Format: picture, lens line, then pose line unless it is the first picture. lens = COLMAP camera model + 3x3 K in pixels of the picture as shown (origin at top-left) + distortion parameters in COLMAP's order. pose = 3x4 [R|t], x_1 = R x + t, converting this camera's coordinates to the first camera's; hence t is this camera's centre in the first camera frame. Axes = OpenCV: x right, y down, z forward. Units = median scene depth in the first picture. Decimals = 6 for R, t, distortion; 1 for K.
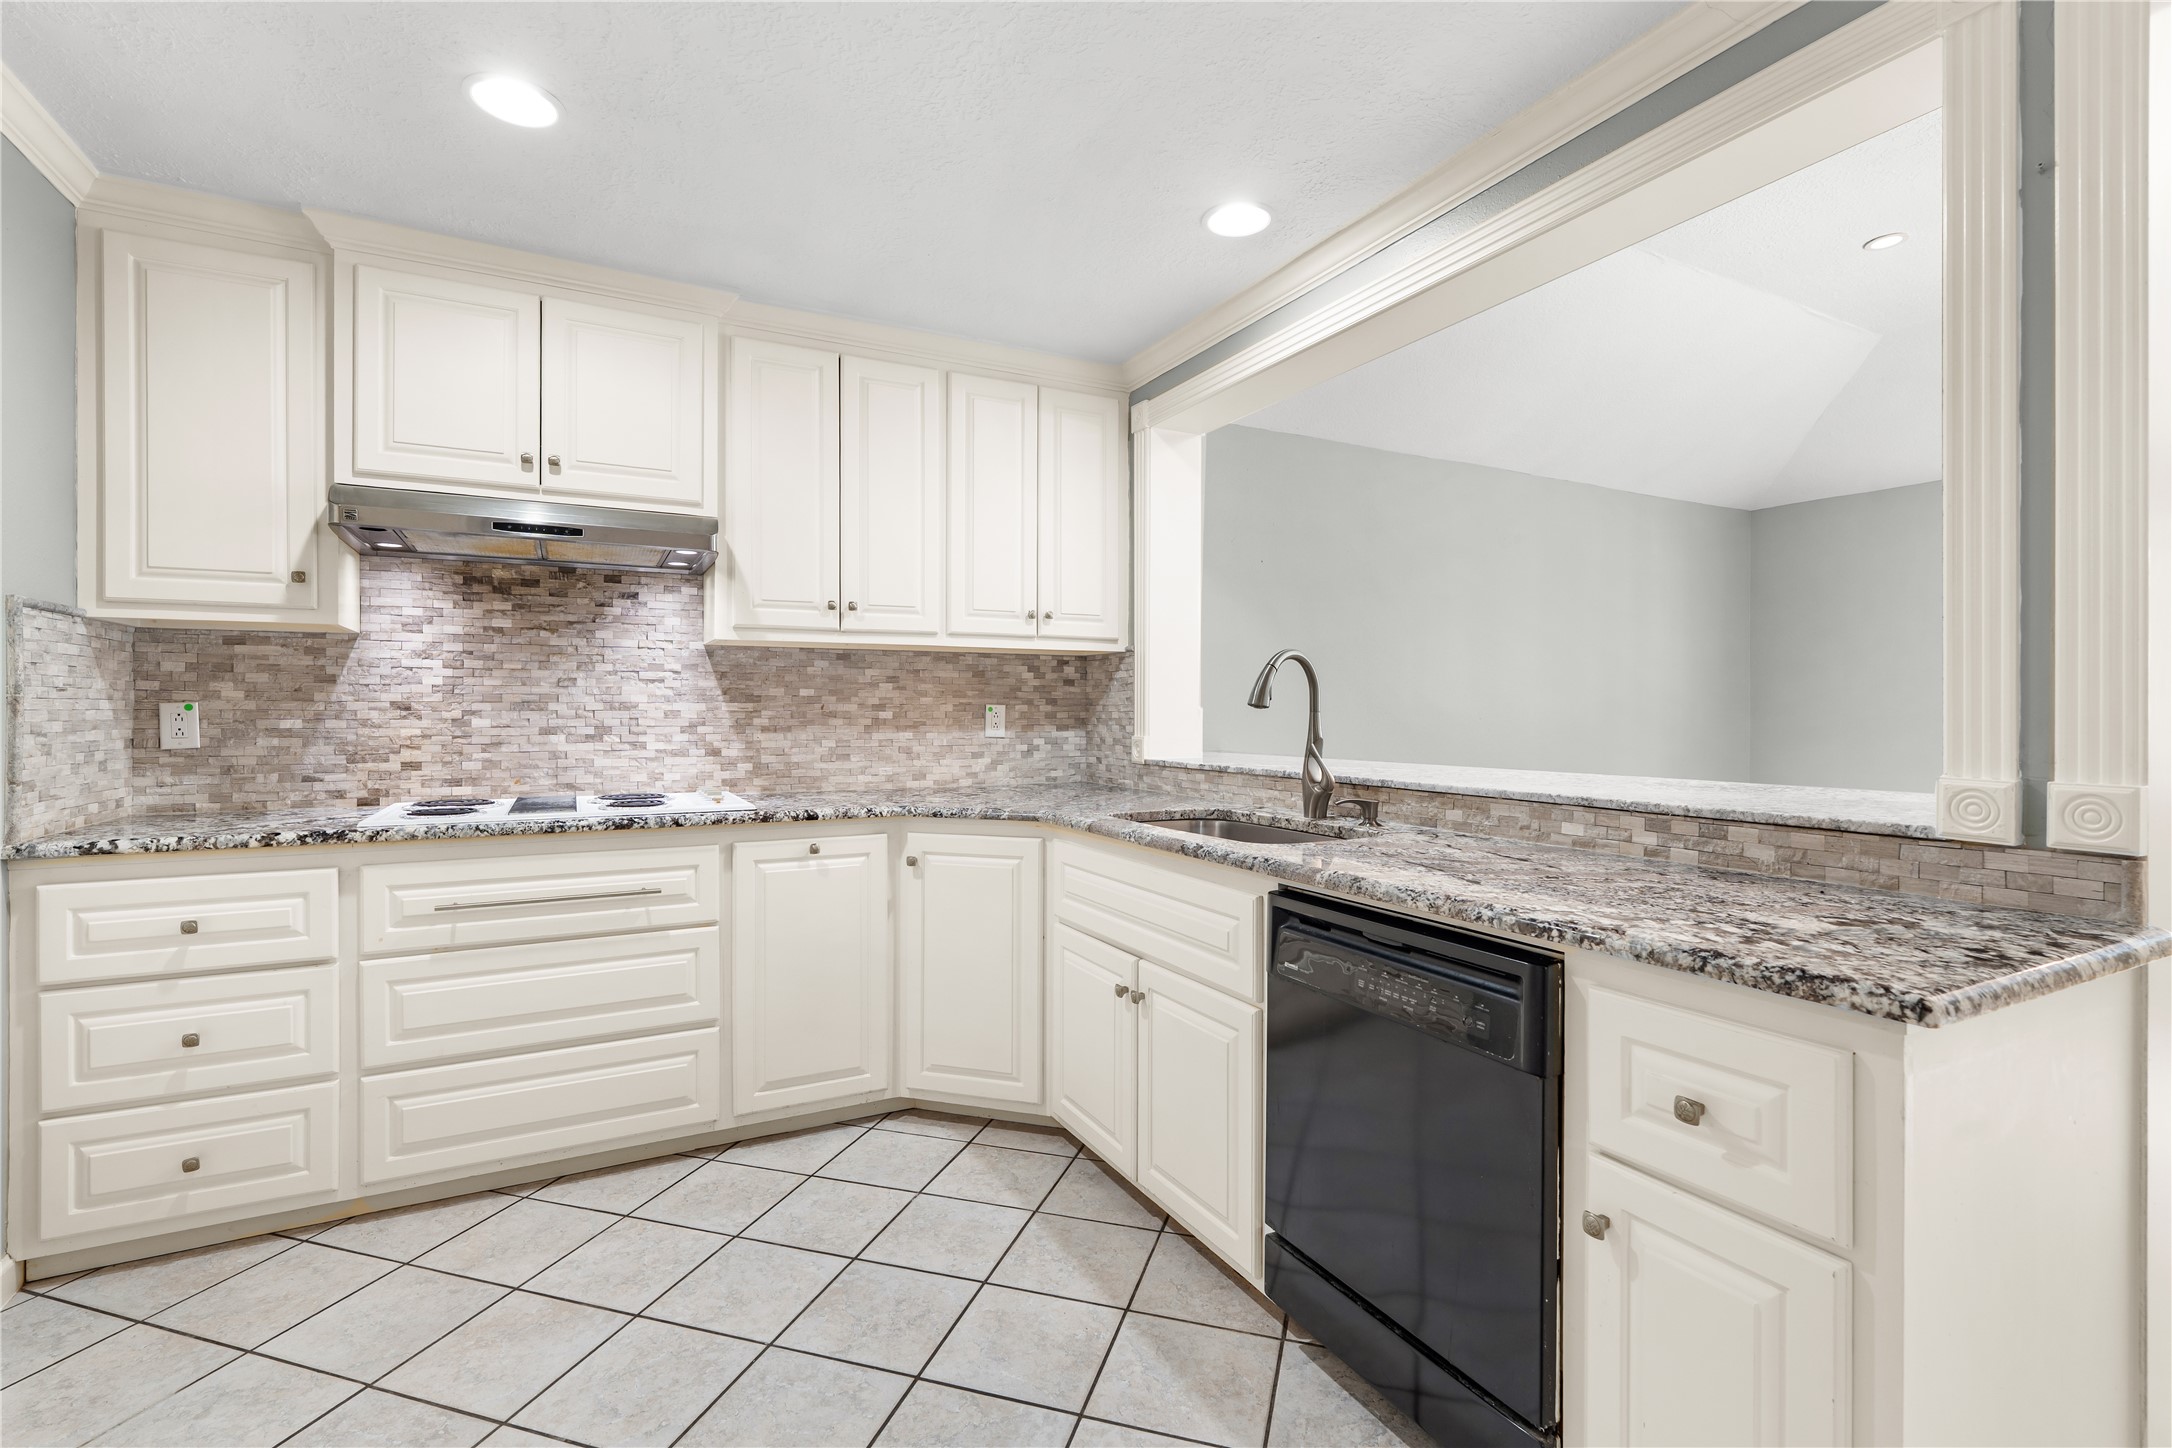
lens RADIAL K [[976.1, 0, 1080.3], [0, 976.1, 718.0], [0, 0, 1]] dist [-0.007485, 0.002913]
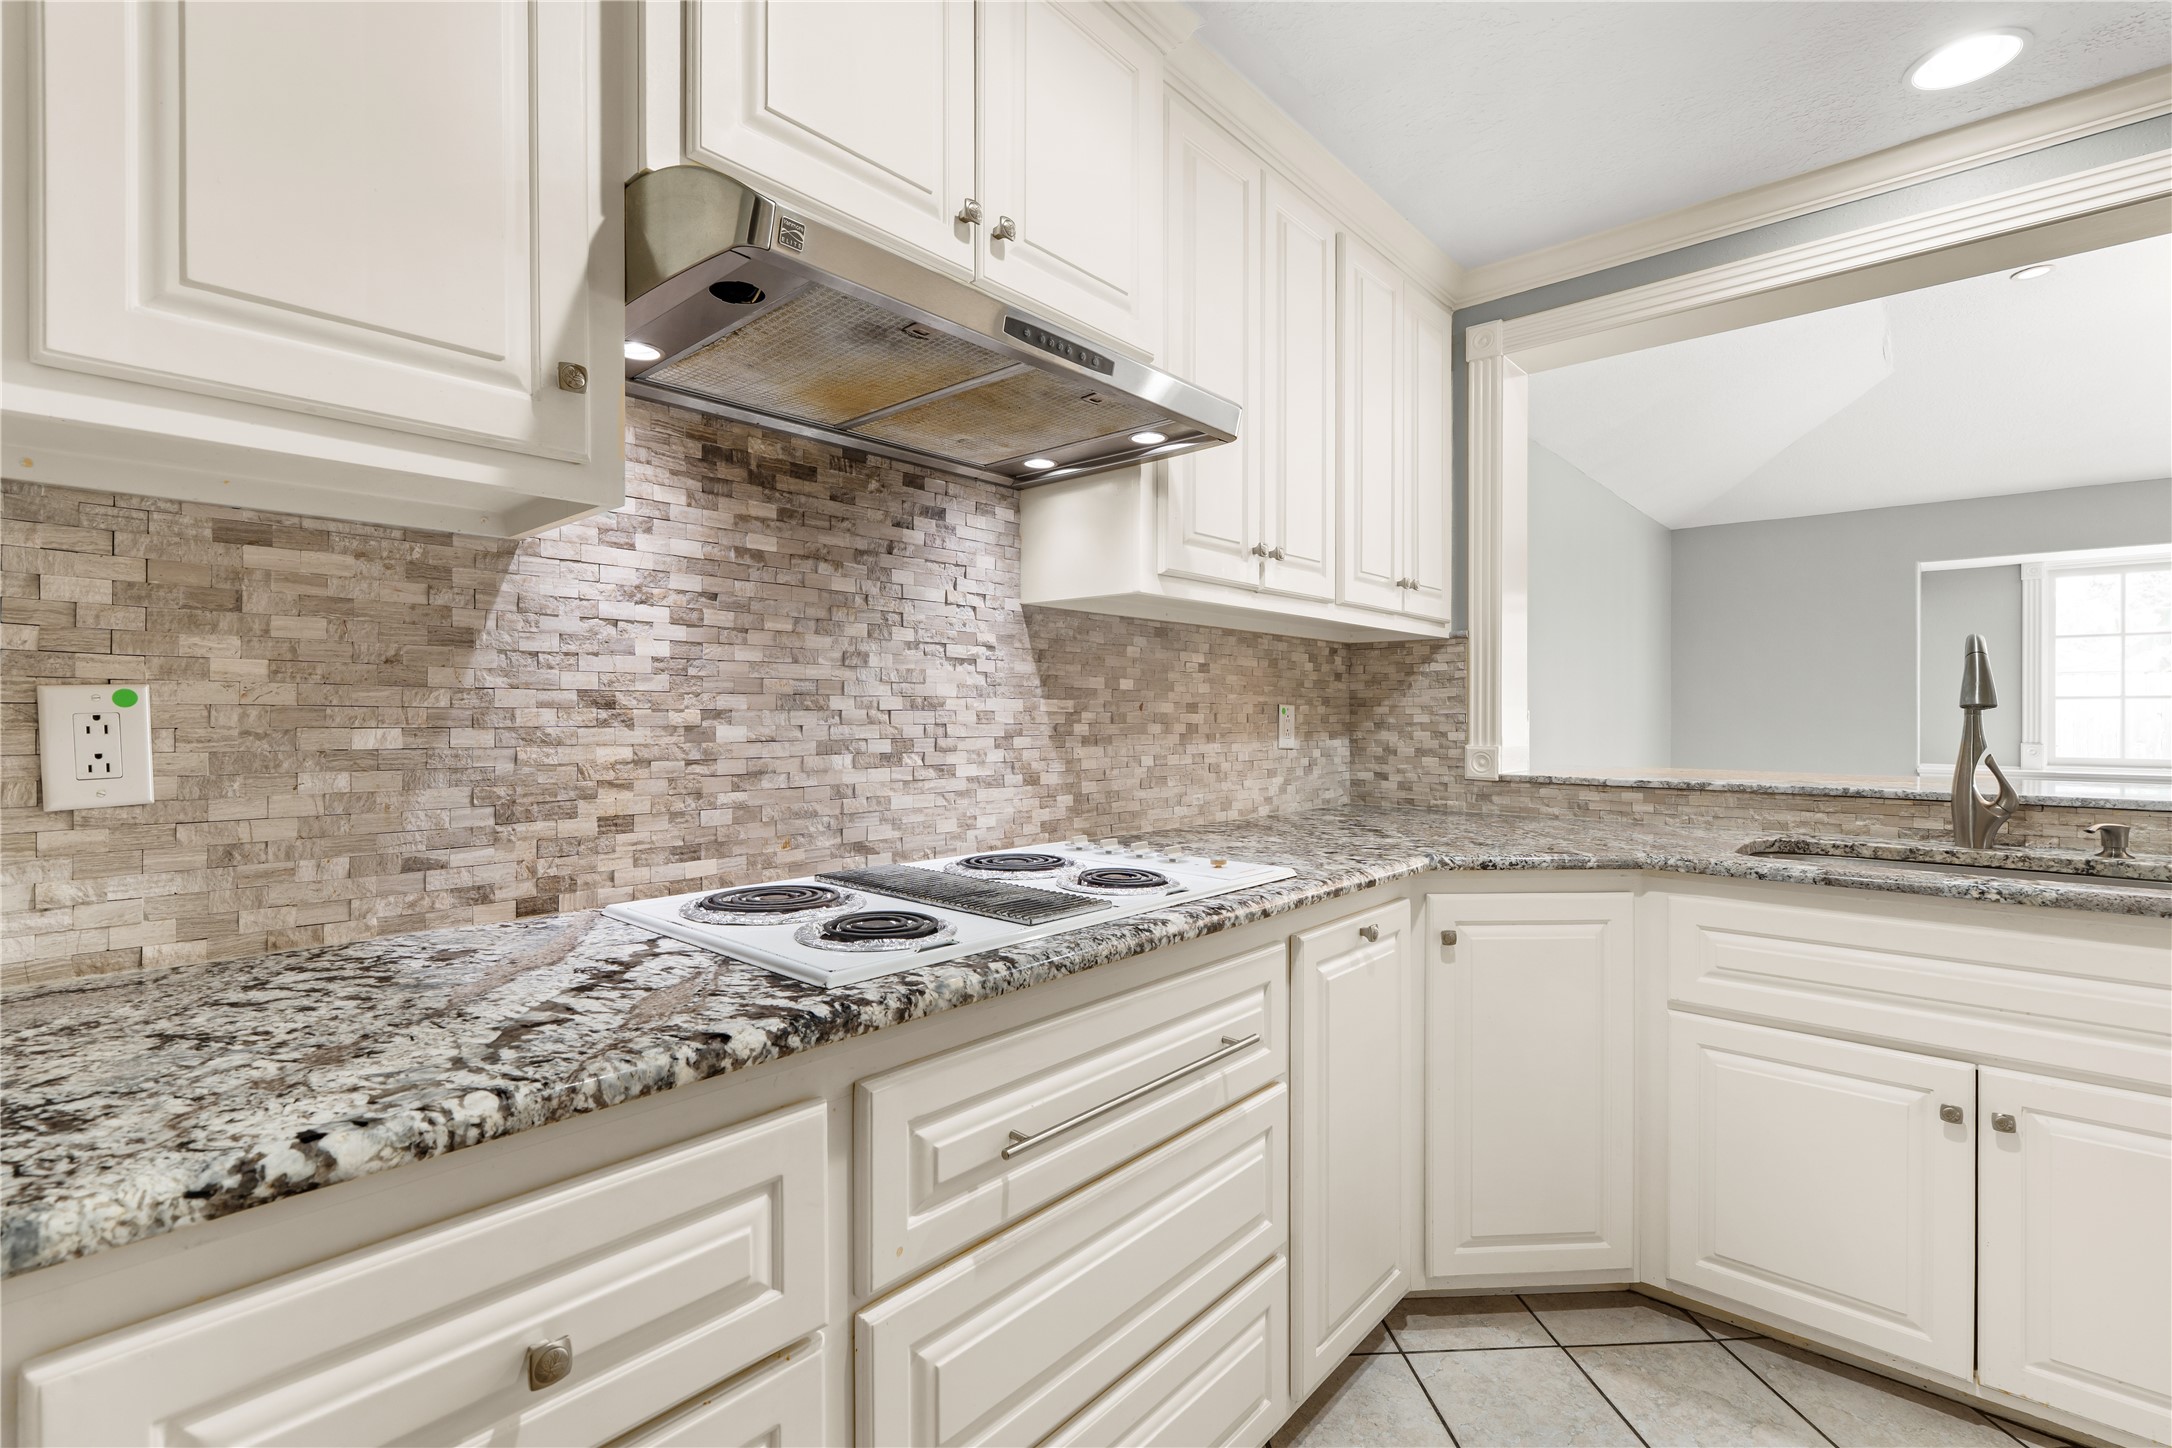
lens RADIAL K [[976.1, 0, 1088.5], [0, 976.1, 721.6], [0, 0, 1]] dist [-0.007485, 0.002913]
pose [[0.934673, -0.001344, 0.355507, -0.619645], [0.001773, 0.999998, -0.000882, -0.000595], [-0.355505, 0.001455, 0.934673, 0.450431]]
